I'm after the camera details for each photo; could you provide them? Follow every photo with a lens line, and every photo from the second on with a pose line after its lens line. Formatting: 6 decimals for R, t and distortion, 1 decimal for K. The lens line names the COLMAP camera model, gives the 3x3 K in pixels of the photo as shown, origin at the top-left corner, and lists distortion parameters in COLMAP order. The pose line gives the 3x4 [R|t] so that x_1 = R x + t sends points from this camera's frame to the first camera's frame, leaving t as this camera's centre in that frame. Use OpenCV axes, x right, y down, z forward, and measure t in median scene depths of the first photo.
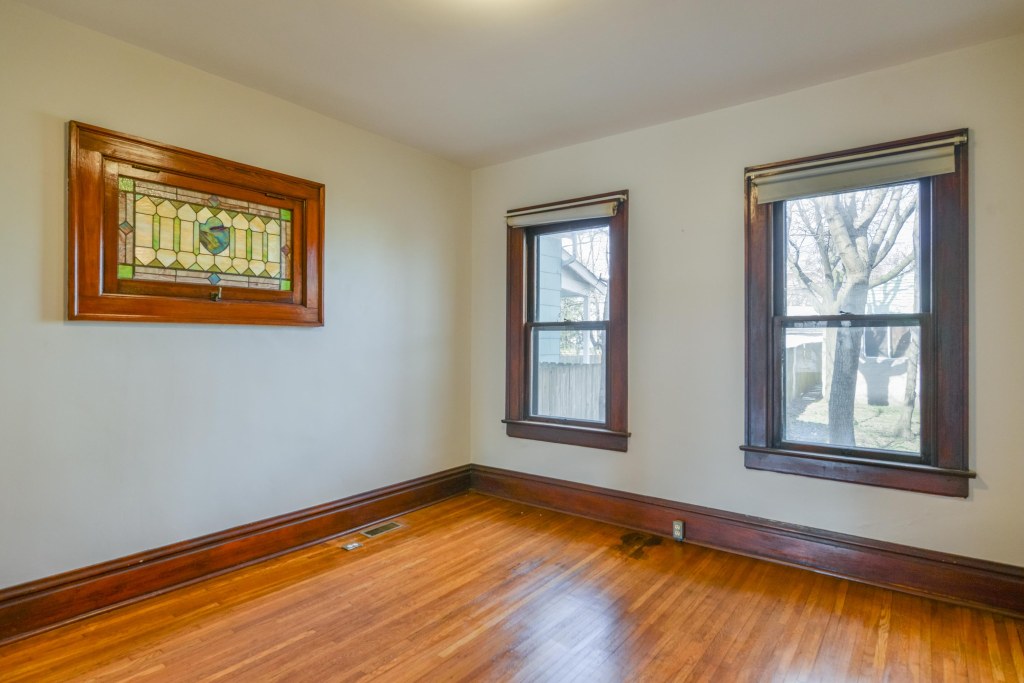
lens RADIAL K [[558.5, 0, 514.3], [0, 558.5, 341.3], [0, 0, 1]] dist [-0.005084, -0.000612]
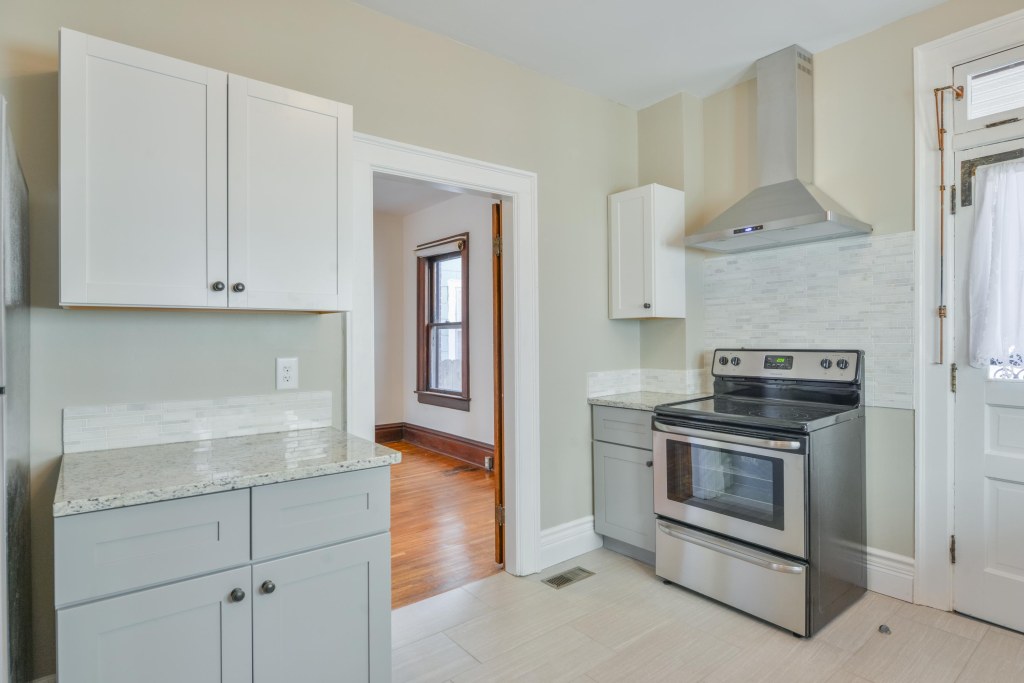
lens RADIAL K [[558.5, 0, 512.4], [0, 558.5, 339.9], [0, 0, 1]] dist [-0.005084, -0.000612]
pose [[0.969031, -0.014593, -0.246507, 0.586183], [0.017655, 0.999792, 0.010214, -0.002379], [0.246307, -0.014250, 0.969087, -0.340575]]
